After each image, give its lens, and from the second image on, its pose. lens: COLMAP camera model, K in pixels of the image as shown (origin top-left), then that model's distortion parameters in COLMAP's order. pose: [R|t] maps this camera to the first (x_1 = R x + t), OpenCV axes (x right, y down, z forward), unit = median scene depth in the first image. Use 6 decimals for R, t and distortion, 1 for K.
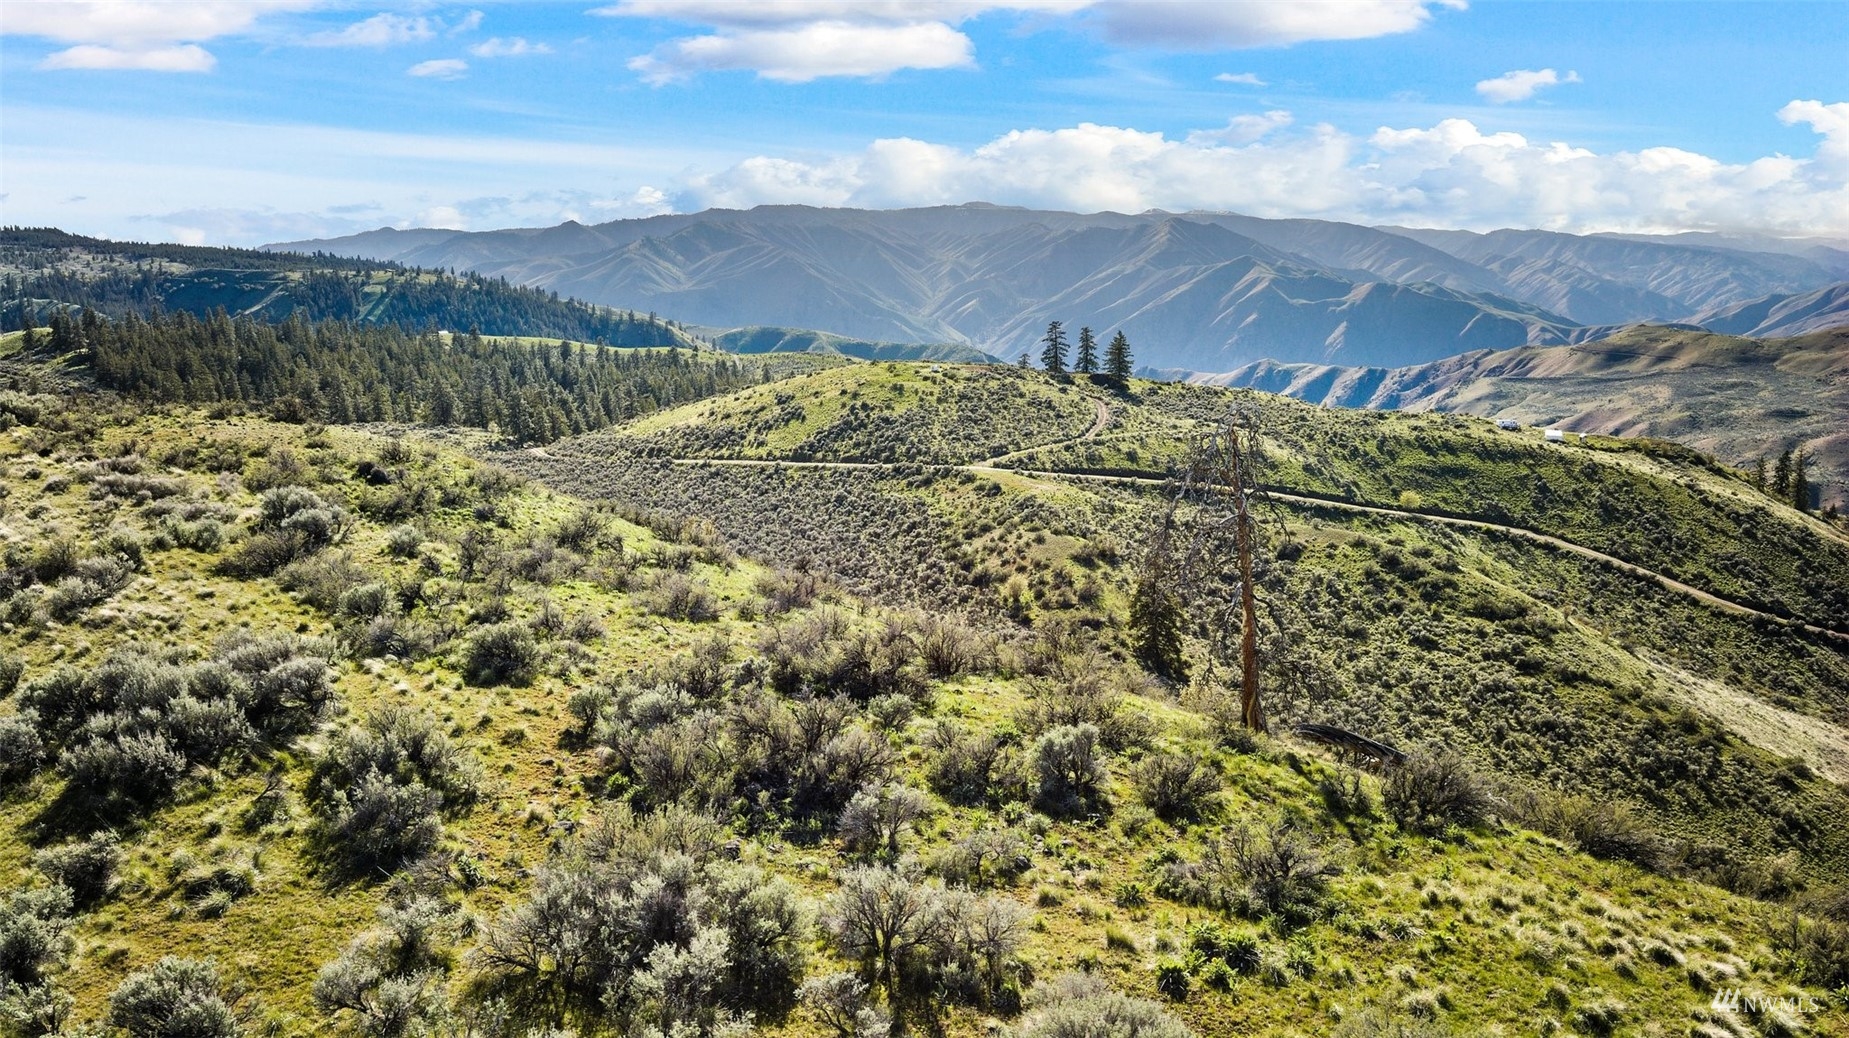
lens RADIAL K [[1302.2, 0, 914.0], [0, 1302.2, 512.2], [0, 0, 1]] dist [-0.102007, -0.016316]
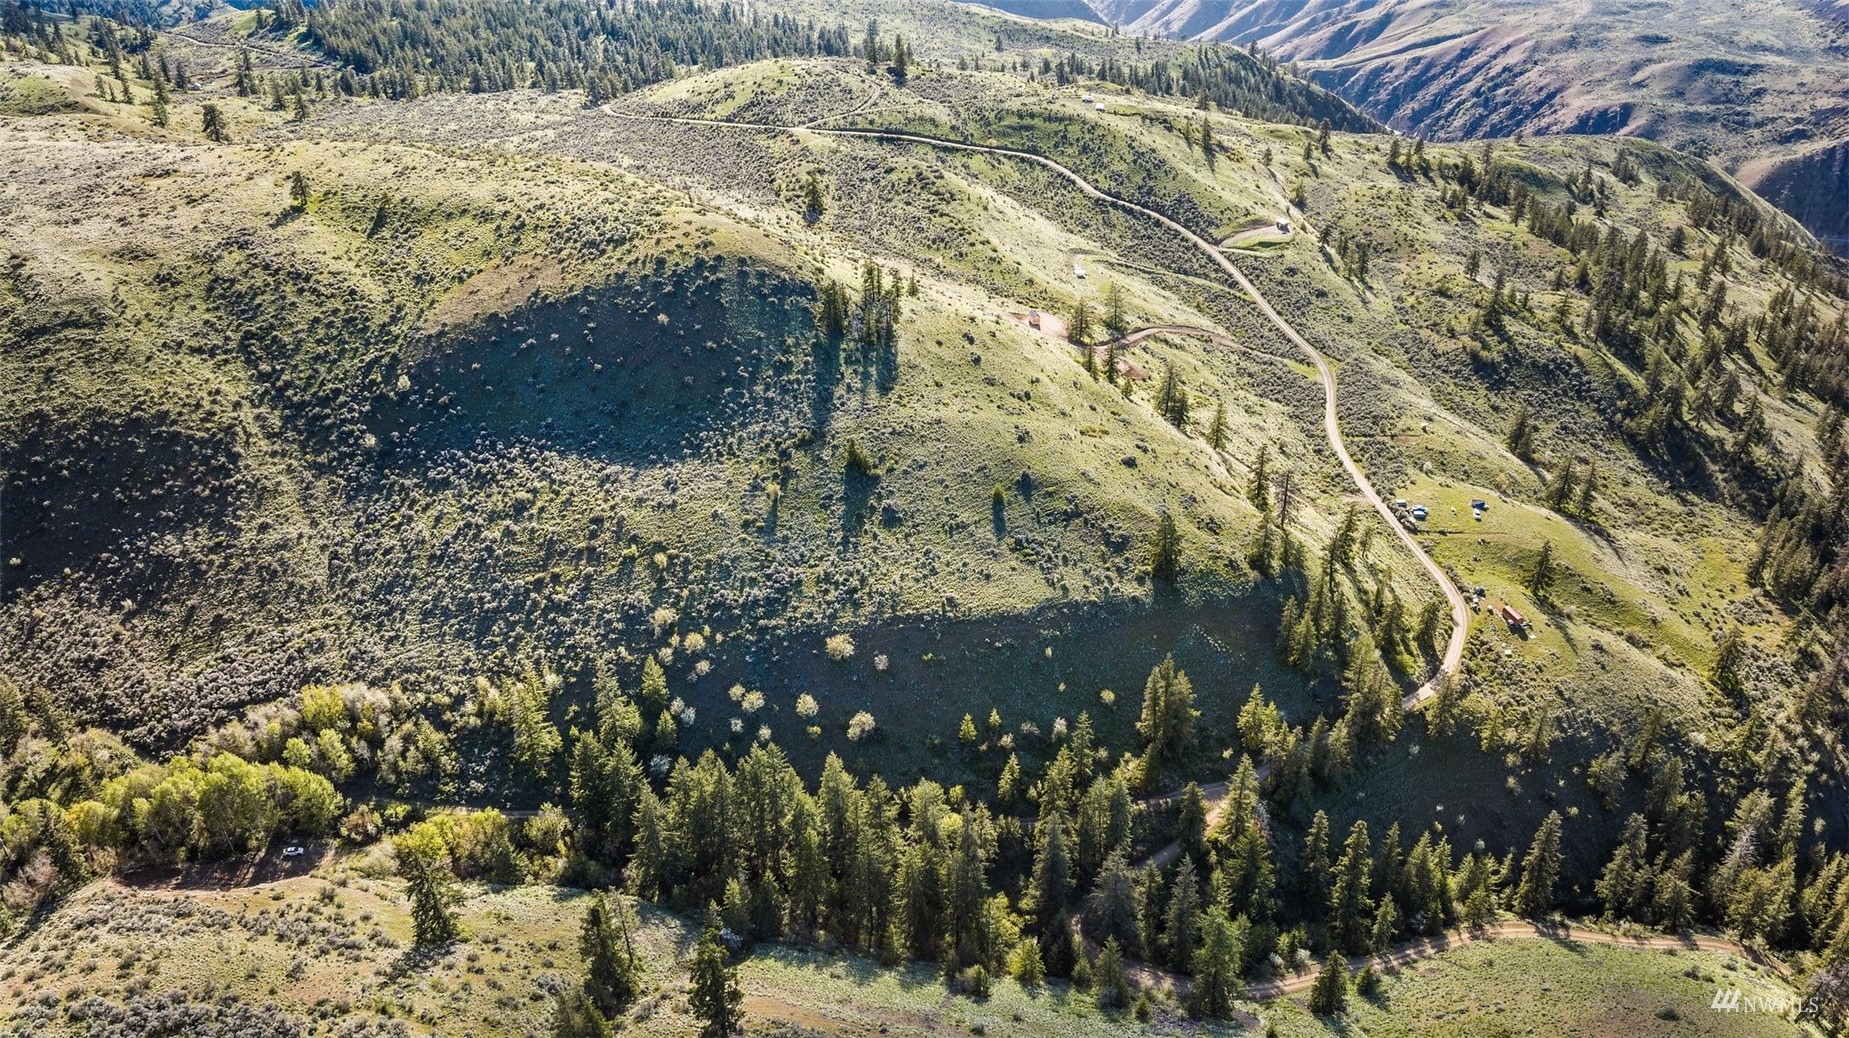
lens RADIAL K [[1302.2, 0, 921.0], [0, 1302.2, 512.7], [0, 0, 1]] dist [-0.102007, -0.016316]
pose [[0.999327, 0.013599, -0.034080, 0.068968], [-0.002152, 0.948905, 0.315555, -0.021493], [0.036630, -0.315269, 0.948295, -0.271050]]
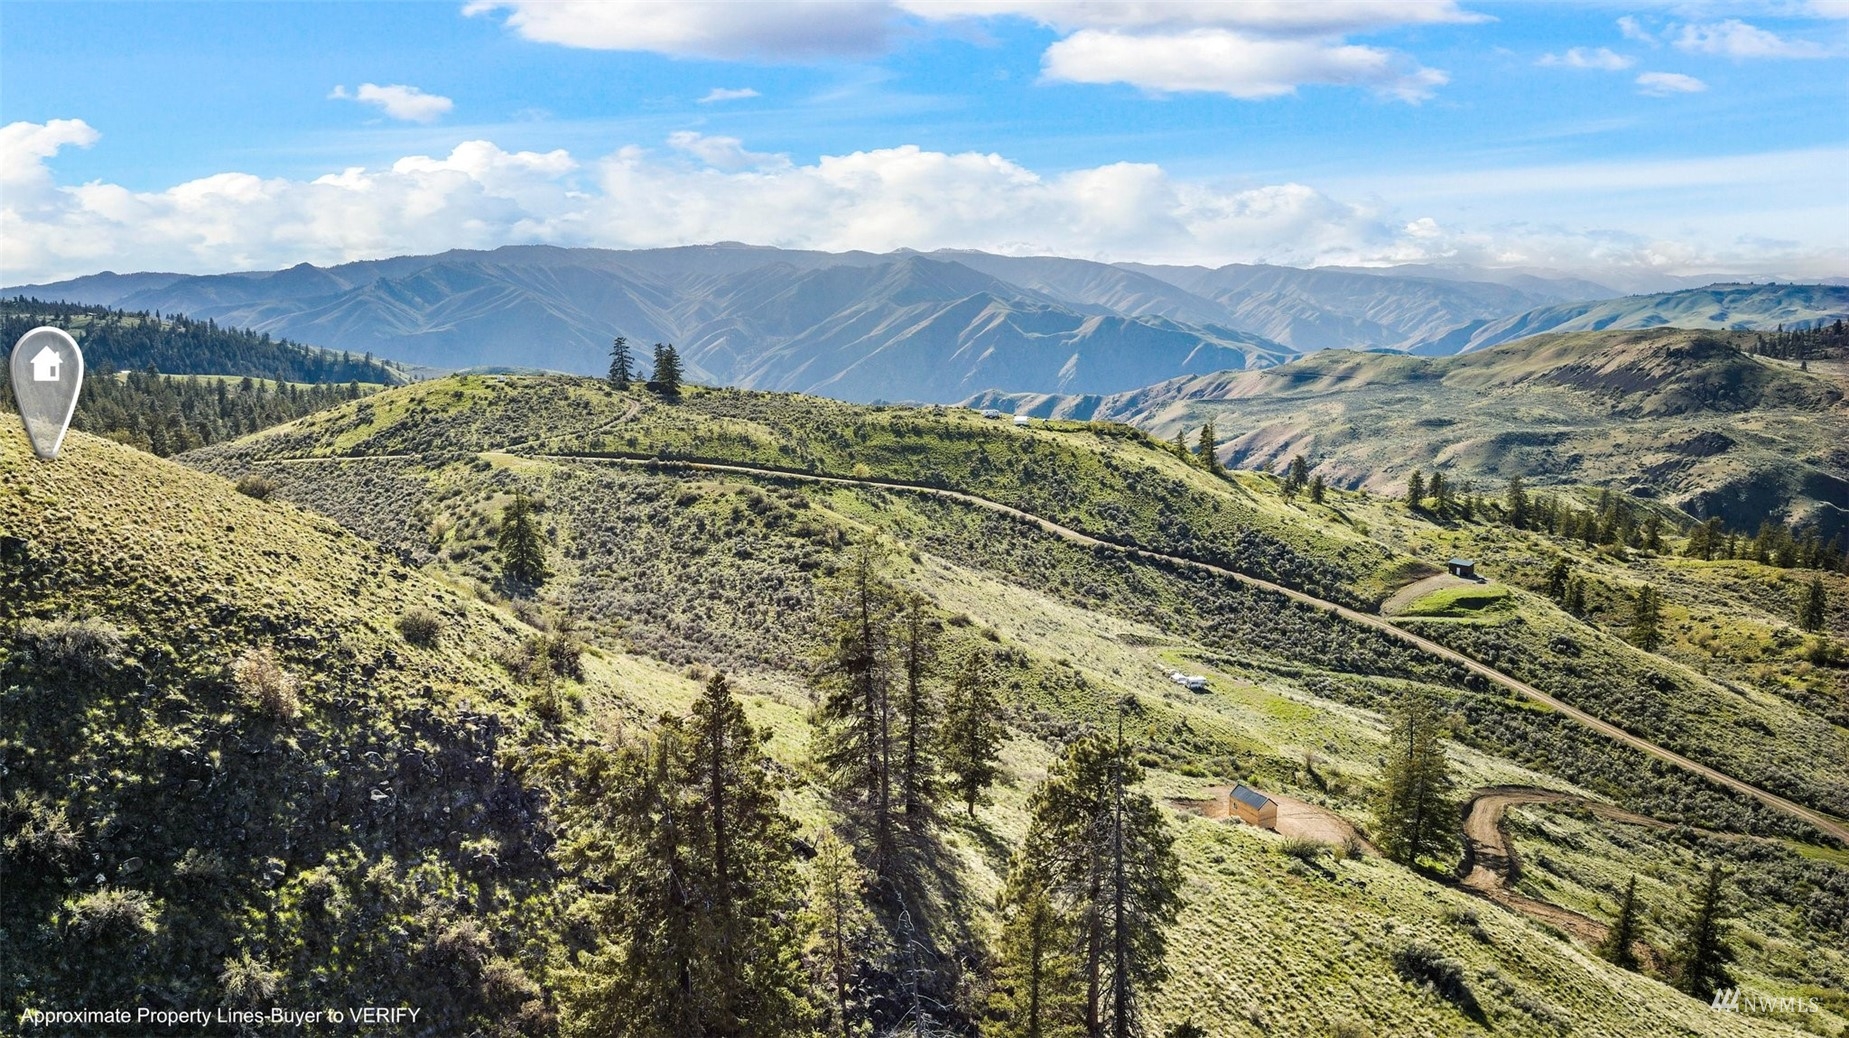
lens RADIAL K [[1302.2, 0, 915.2], [0, 1302.2, 510.4], [0, 0, 1]] dist [-0.102007, -0.016316]
pose [[0.983097, -0.032425, 0.180192, 0.042178], [0.037991, 0.998899, -0.027524, 0.012681], [-0.179101, 0.033905, 0.983246, -0.044328]]
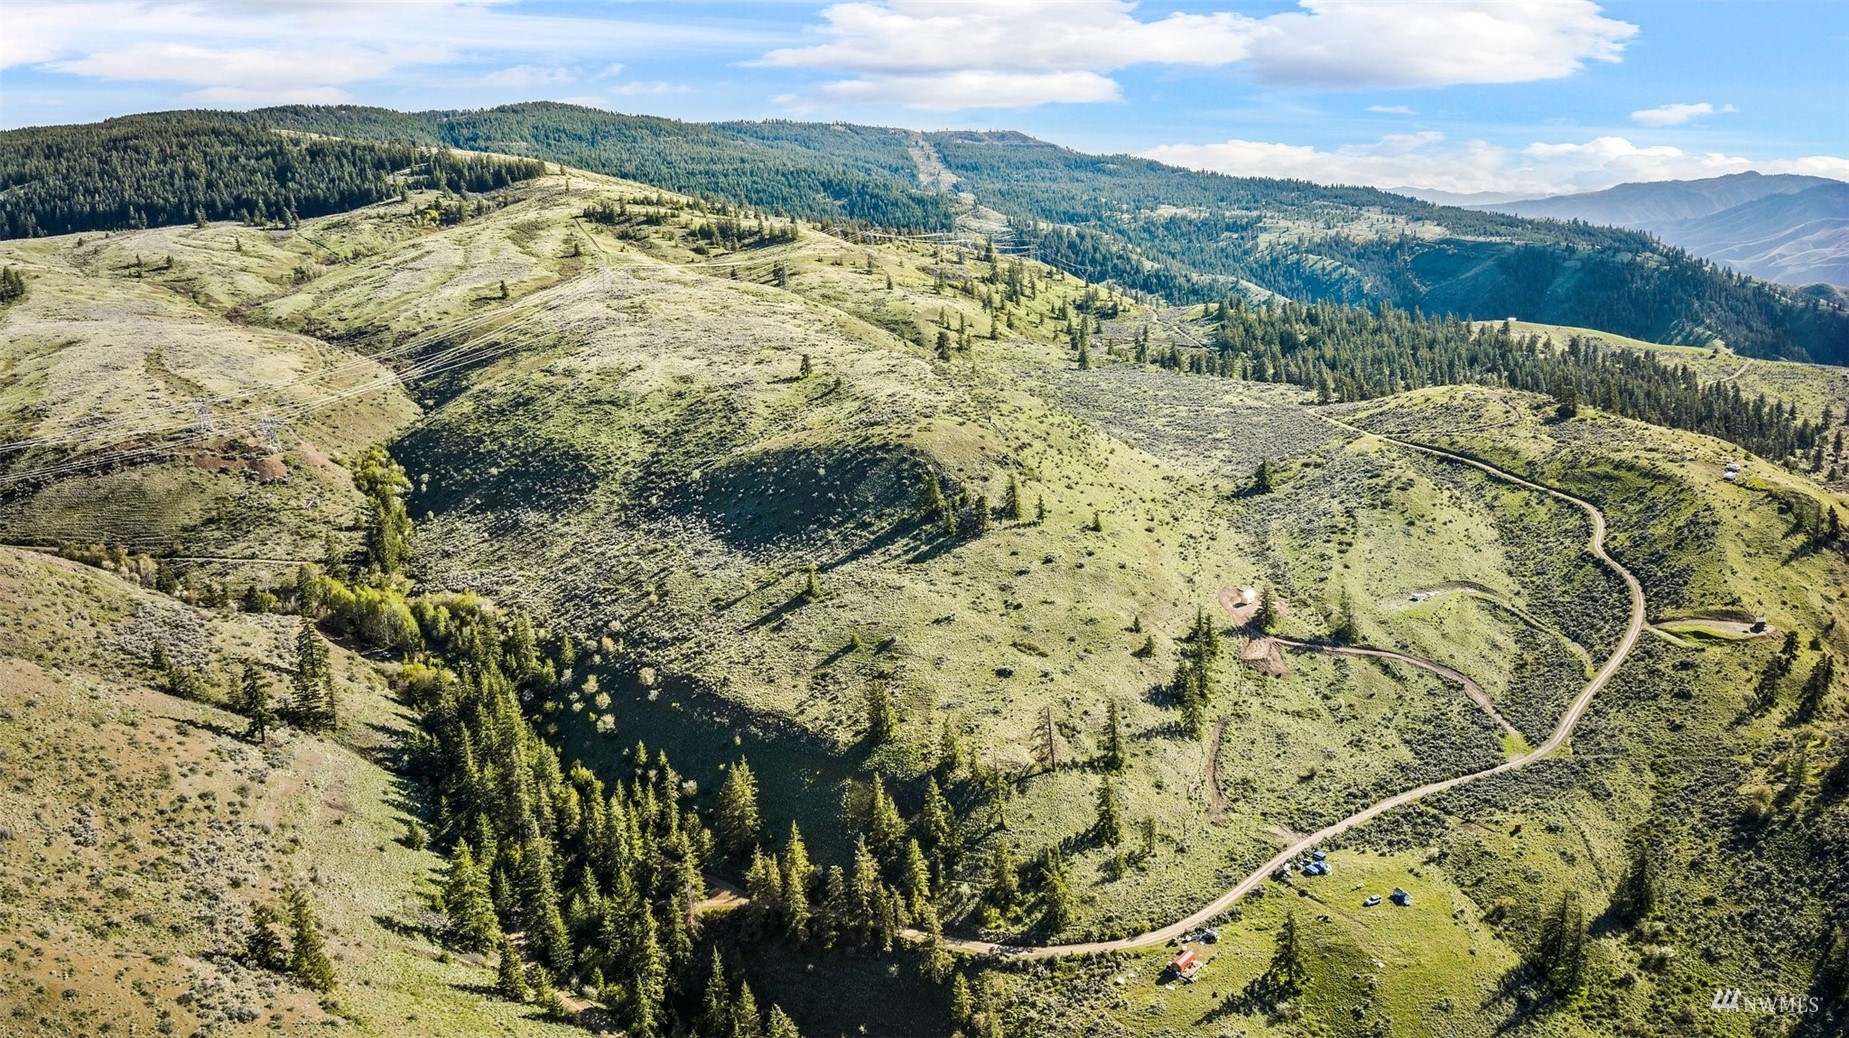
lens RADIAL K [[1302.2, 0, 919.9], [0, 1302.2, 515.6], [0, 0, 1]] dist [-0.102007, -0.016316]
pose [[0.553841, 0.195536, -0.809336, 0.293208], [-0.149181, 0.979608, 0.134587, -0.016148], [0.819149, 0.046197, 0.571718, -0.196999]]
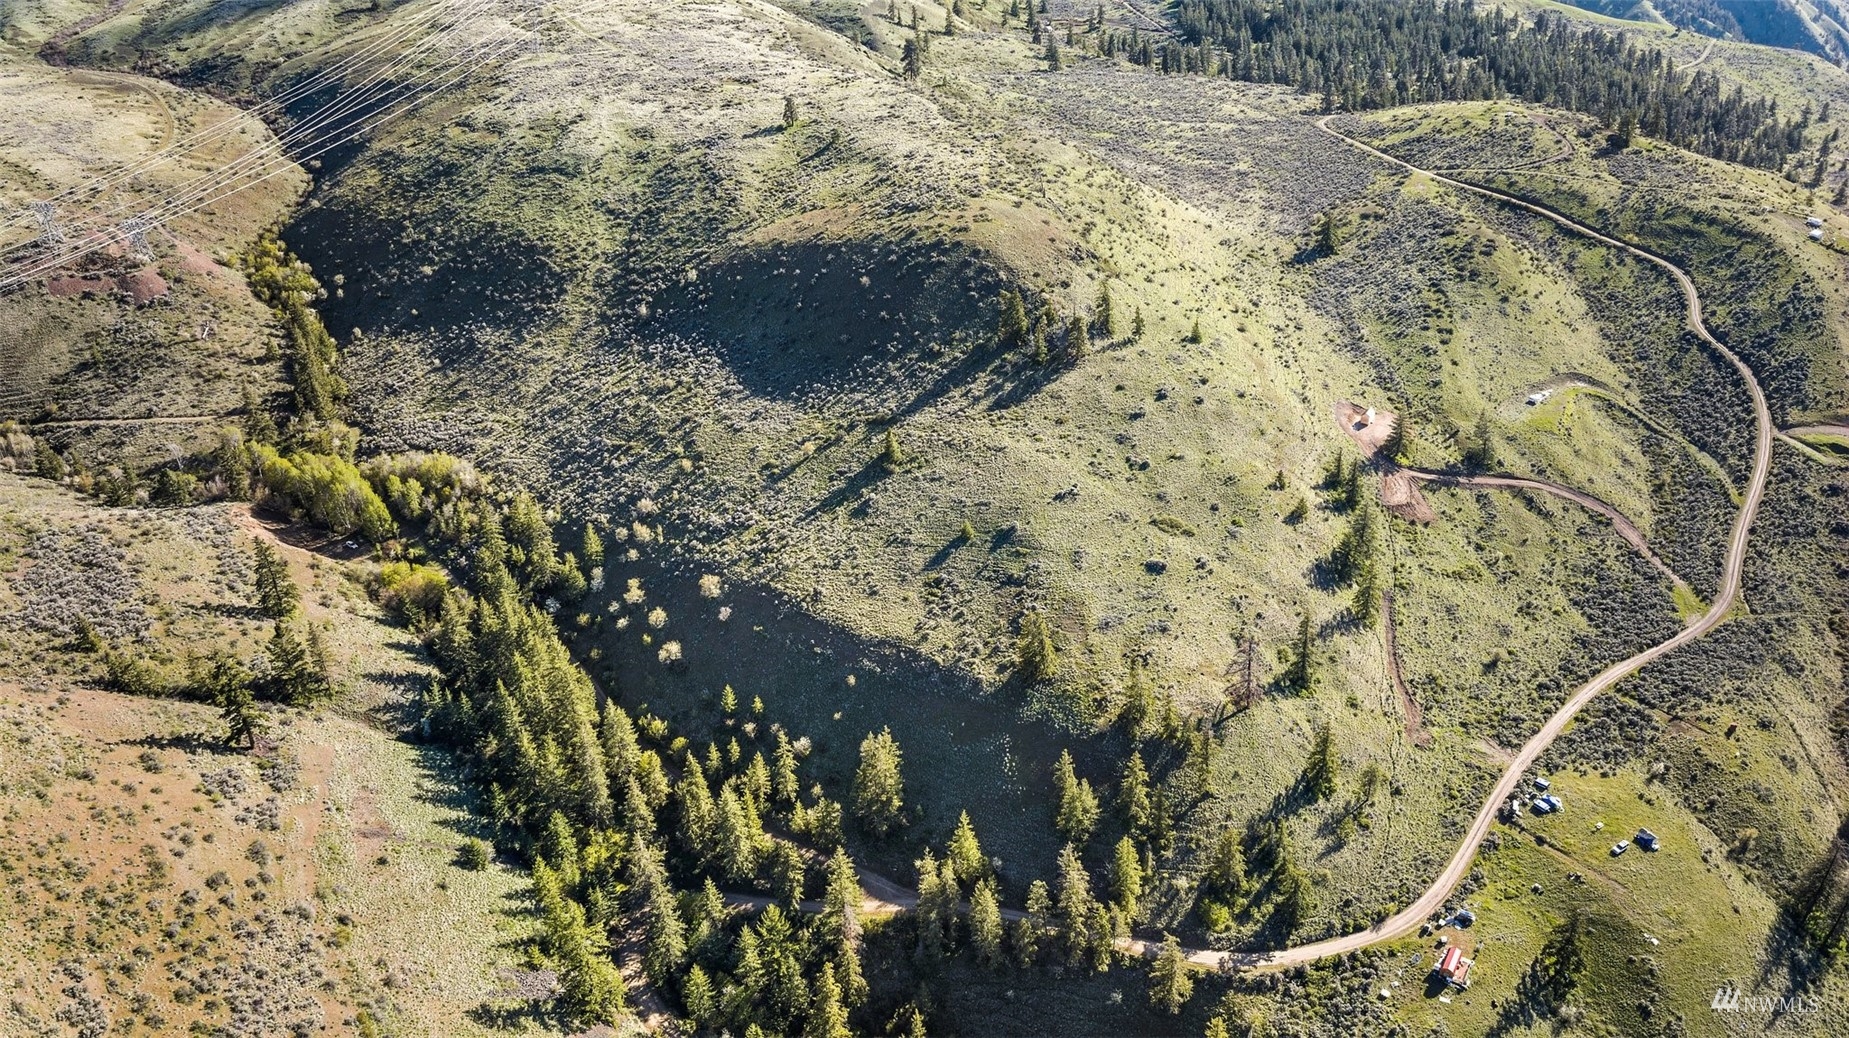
lens RADIAL K [[1302.2, 0, 920.6], [0, 1302.2, 514.7], [0, 0, 1]] dist [-0.102007, -0.016316]
pose [[0.644287, 0.367204, -0.670862, 0.215525], [-0.133489, 0.917721, 0.374125, -0.036360], [0.753044, -0.151491, 0.640293, -0.199567]]
